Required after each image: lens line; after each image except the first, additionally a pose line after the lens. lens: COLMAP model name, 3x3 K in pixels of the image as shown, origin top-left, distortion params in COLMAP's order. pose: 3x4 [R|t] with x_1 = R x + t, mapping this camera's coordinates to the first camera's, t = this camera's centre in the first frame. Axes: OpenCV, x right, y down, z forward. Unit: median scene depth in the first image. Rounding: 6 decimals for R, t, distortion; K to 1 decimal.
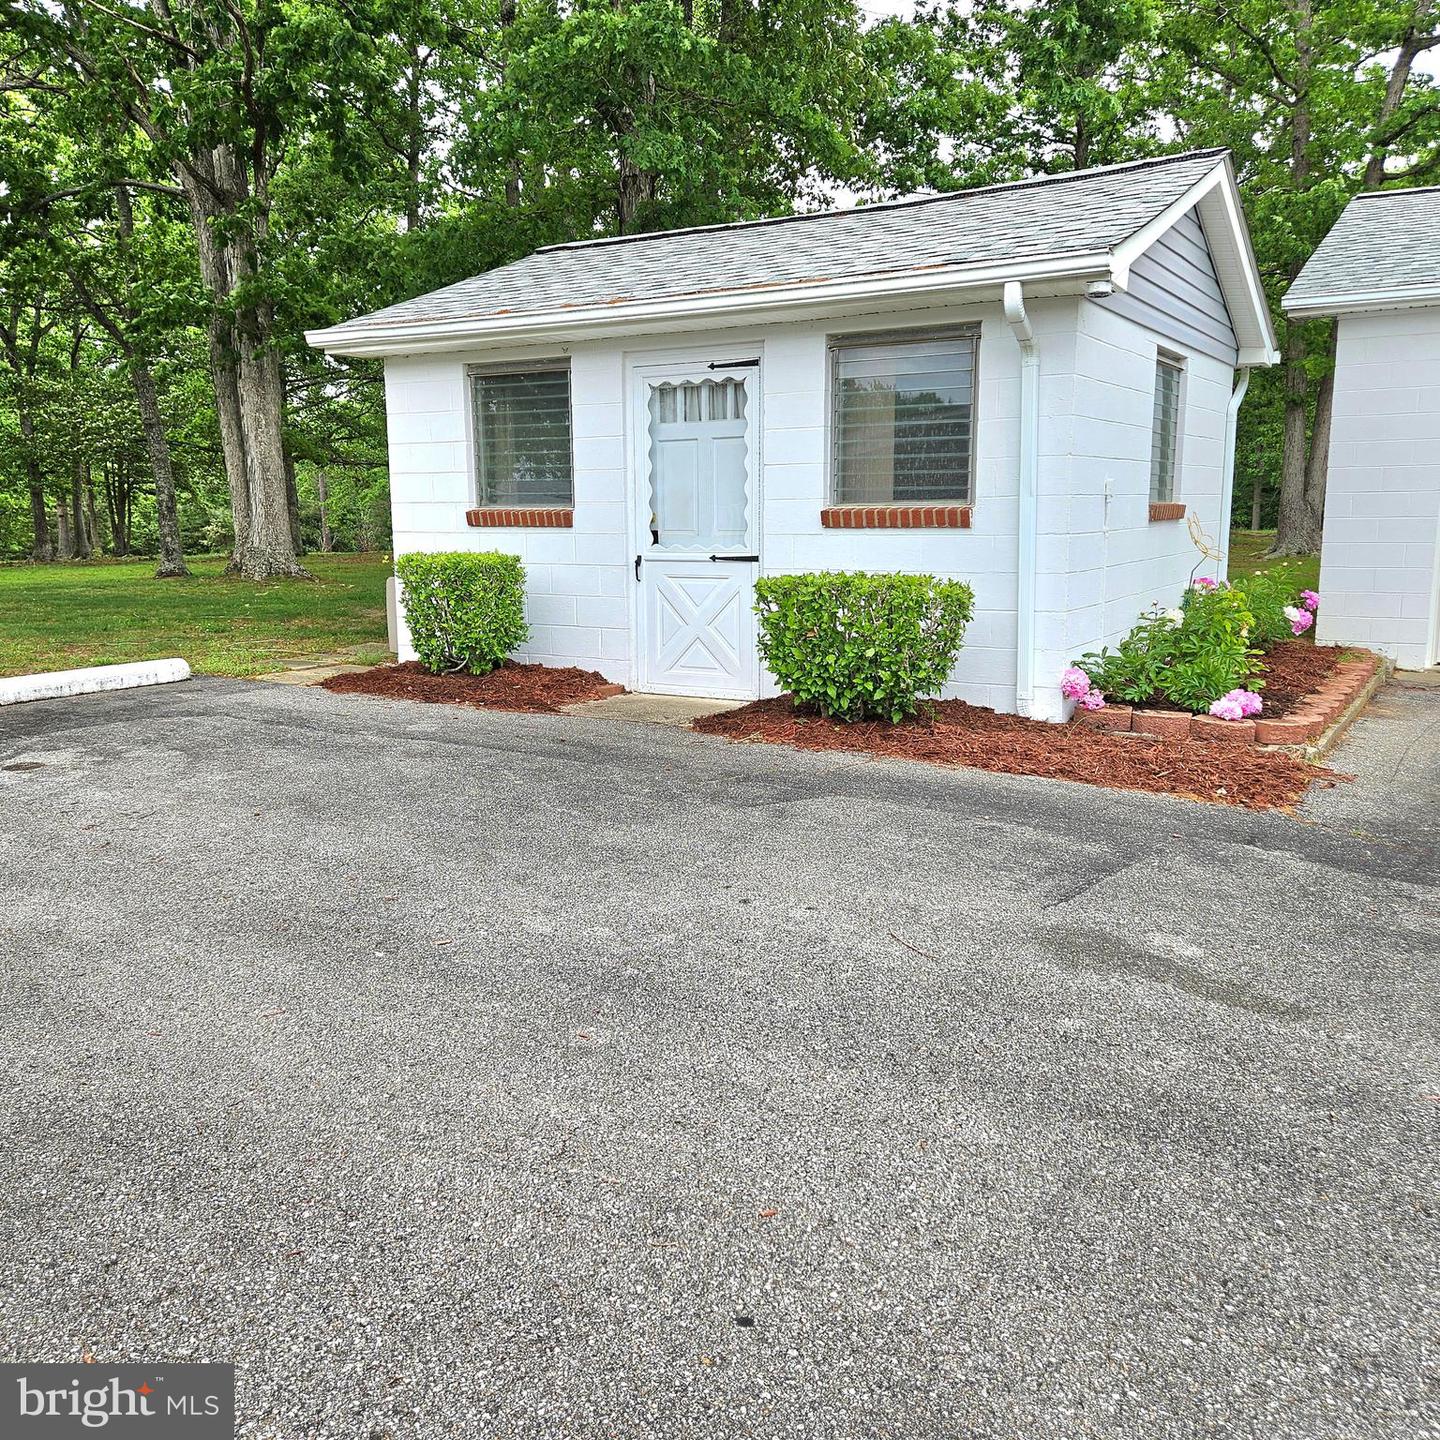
lens RADIAL K [[1275.9, 0, 718.7], [0, 1275.9, 718.0], [0, 0, 1]] dist [0.036717, -0.028208]
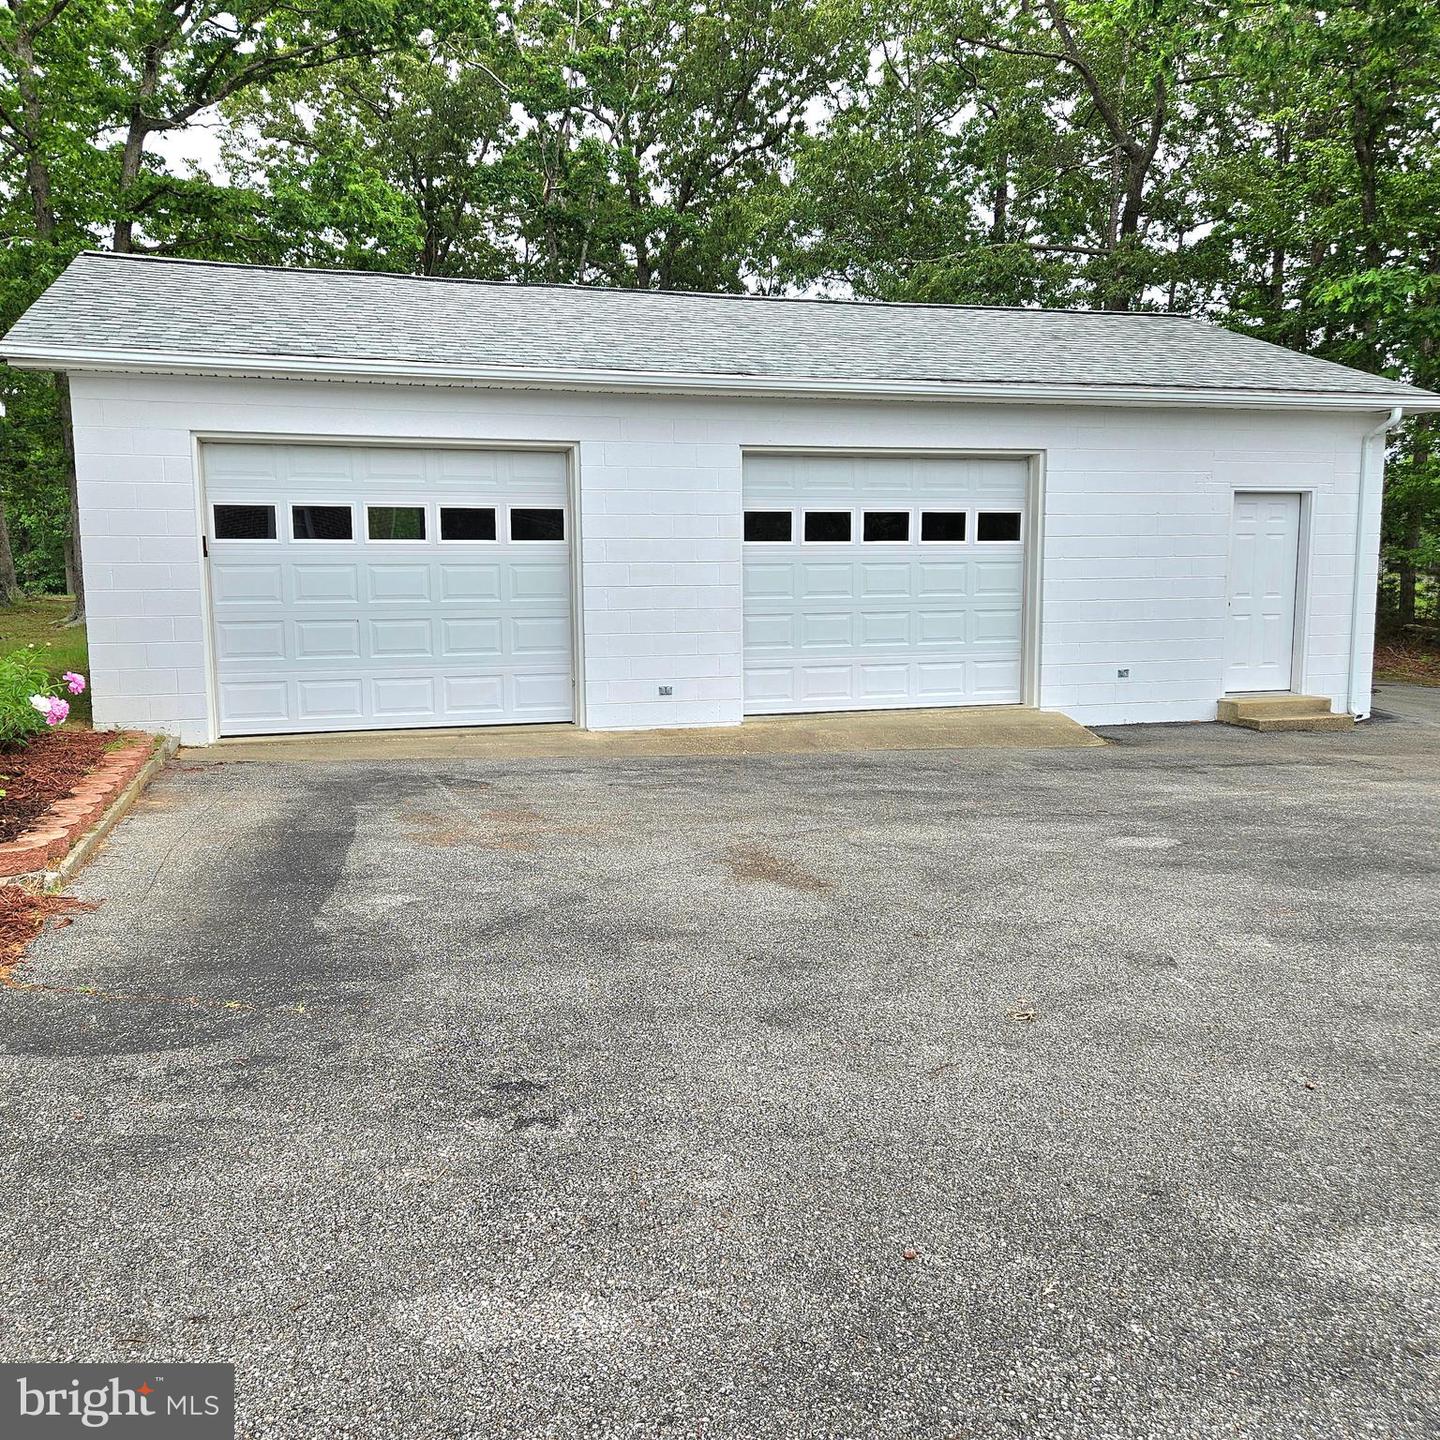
lens RADIAL K [[1275.9, 0, 718.8], [0, 1275.9, 721.5], [0, 0, 1]] dist [0.036717, -0.028208]
pose [[0.656607, -0.093589, 0.748404, 0.095516], [0.127164, 0.991803, 0.012460, -0.022145], [-0.743436, 0.086989, 0.663126, 0.083384]]
